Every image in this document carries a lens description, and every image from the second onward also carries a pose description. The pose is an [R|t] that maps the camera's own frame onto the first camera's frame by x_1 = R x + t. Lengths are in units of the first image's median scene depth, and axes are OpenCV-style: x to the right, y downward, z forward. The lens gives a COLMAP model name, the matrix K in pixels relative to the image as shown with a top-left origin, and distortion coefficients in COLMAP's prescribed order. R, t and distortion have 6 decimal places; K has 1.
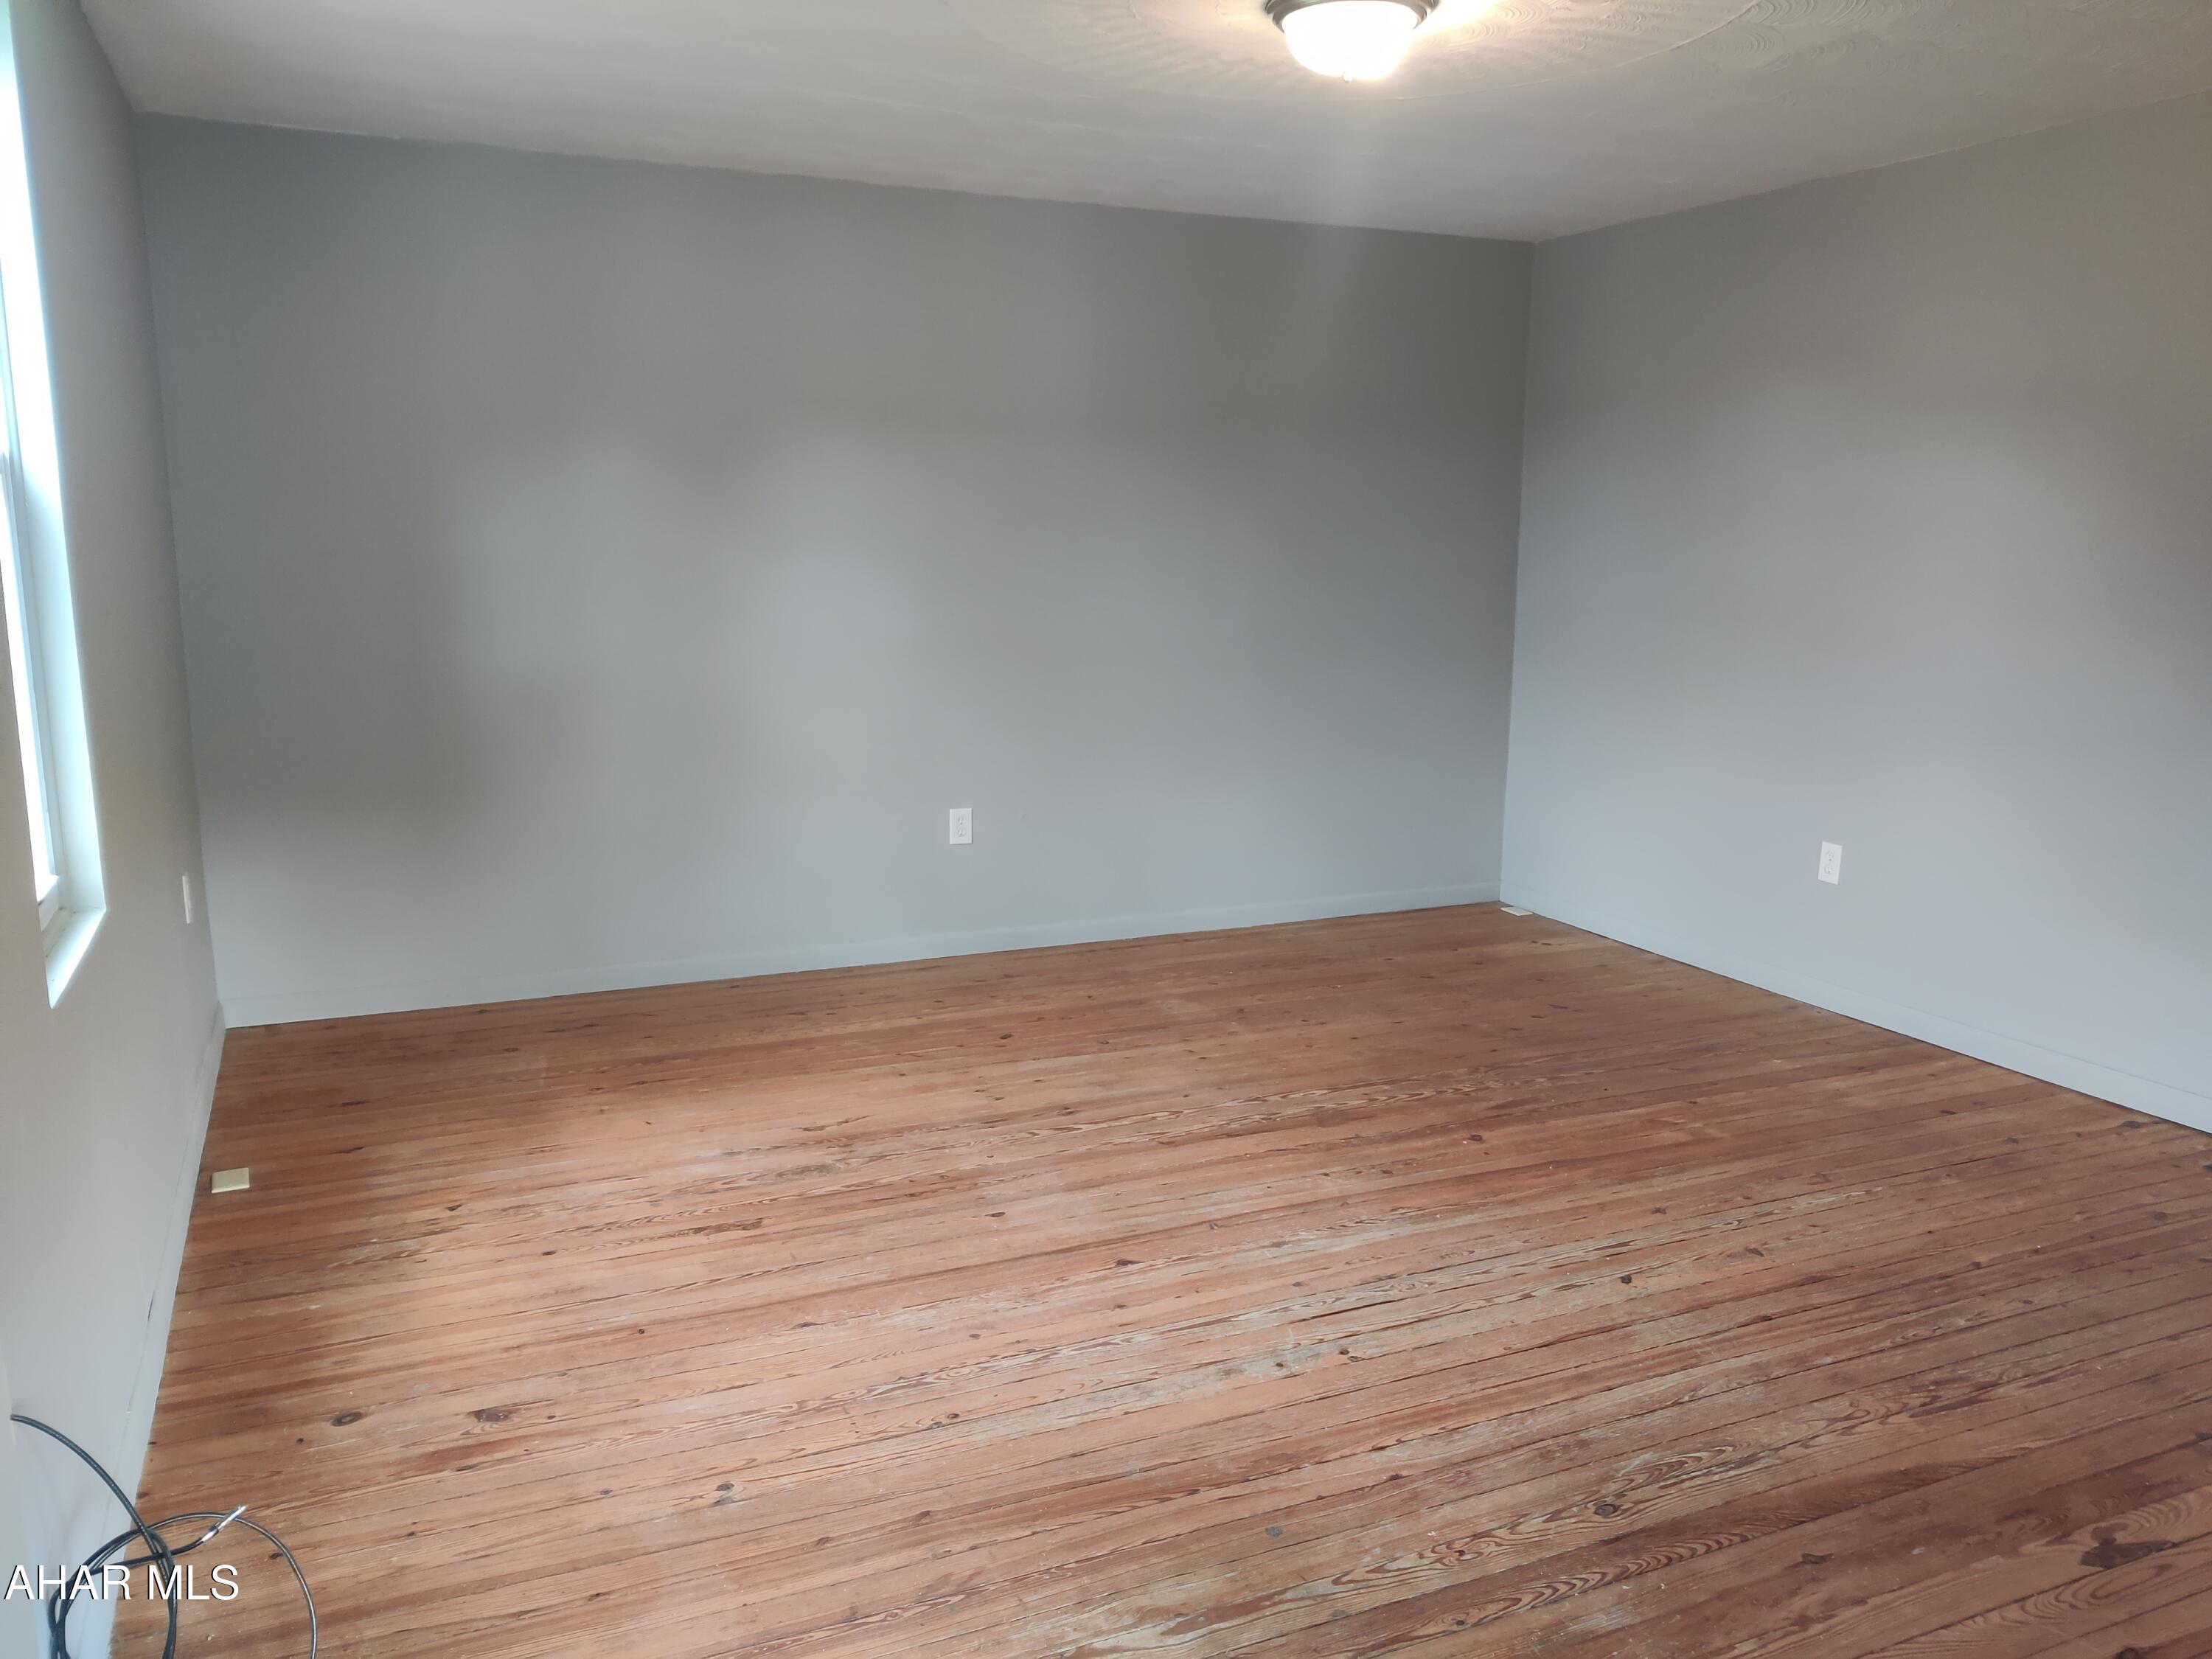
lens RADIAL K [[1645.0, 0, 1106.4], [0, 1645.0, 829.5], [0, 0, 1]] dist [-0.009524, 0.006291]
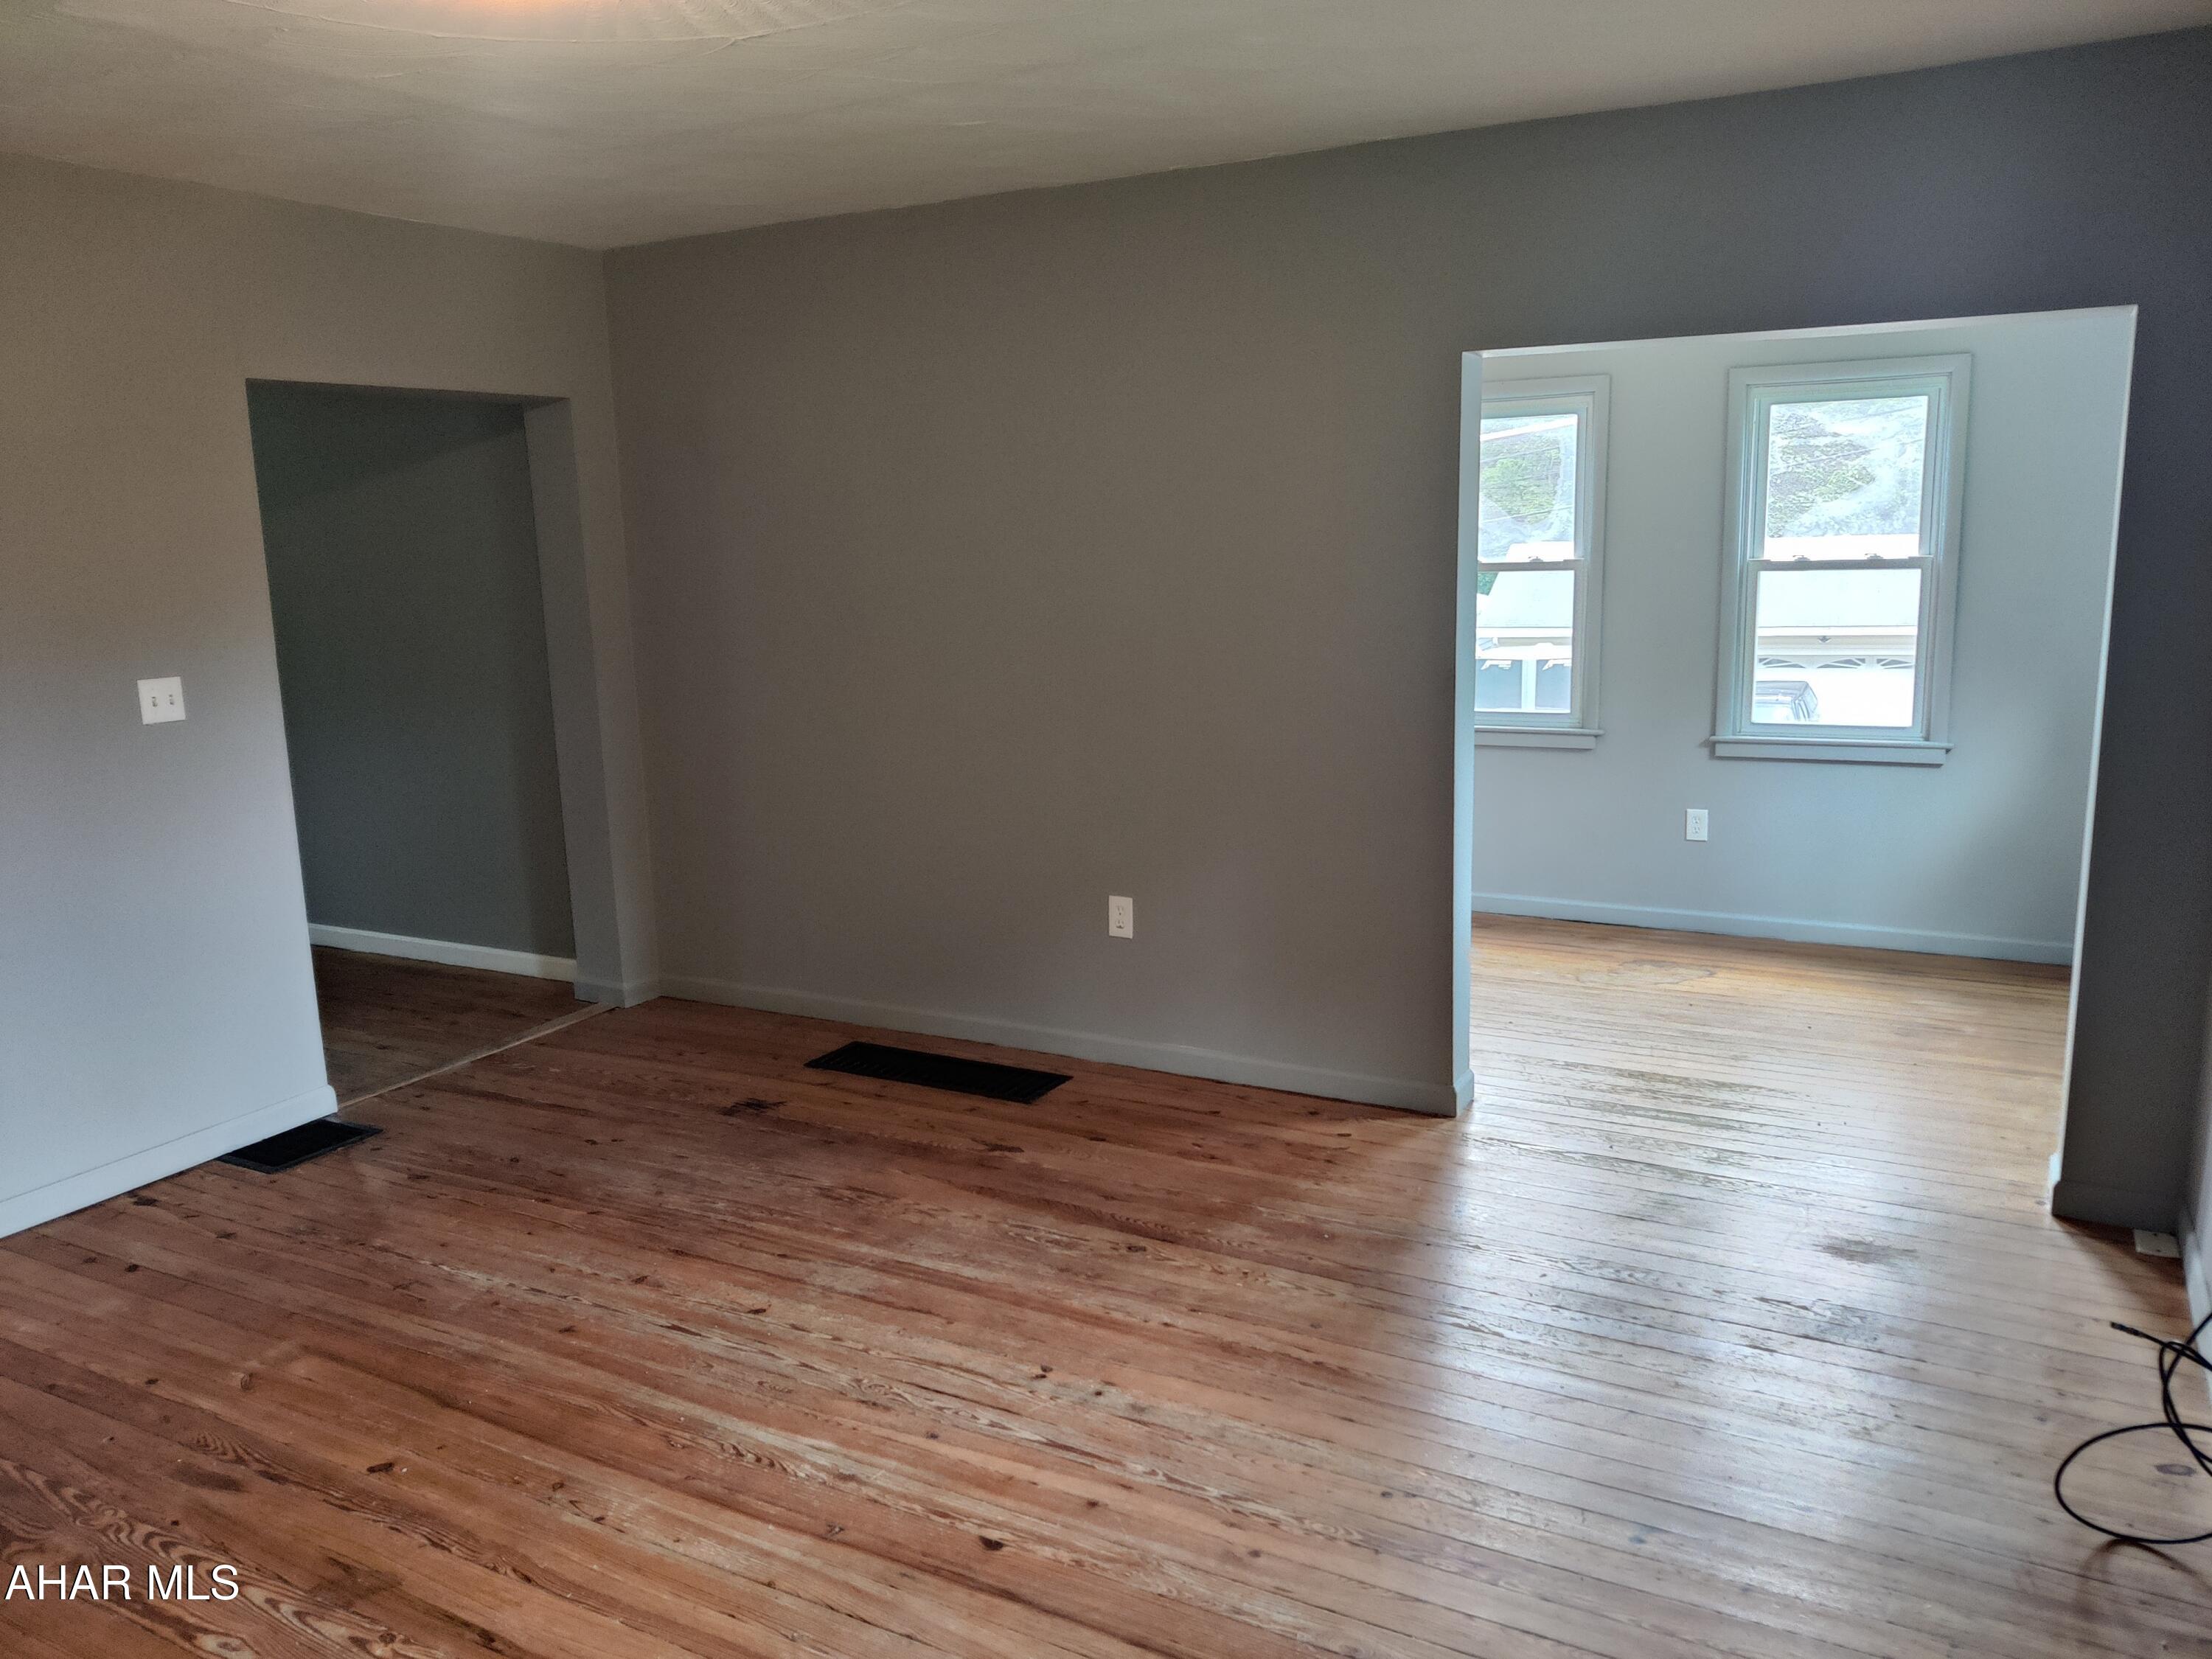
lens RADIAL K [[1645.0, 0, 1108.6], [0, 1645.0, 832.0], [0, 0, 1]] dist [-0.009524, 0.006291]
pose [[-0.595400, -0.133550, 0.792252, -0.557493], [0.168286, 0.943483, 0.285515, -0.253750], [-0.785607, 0.303320, -0.539276, 1.189800]]
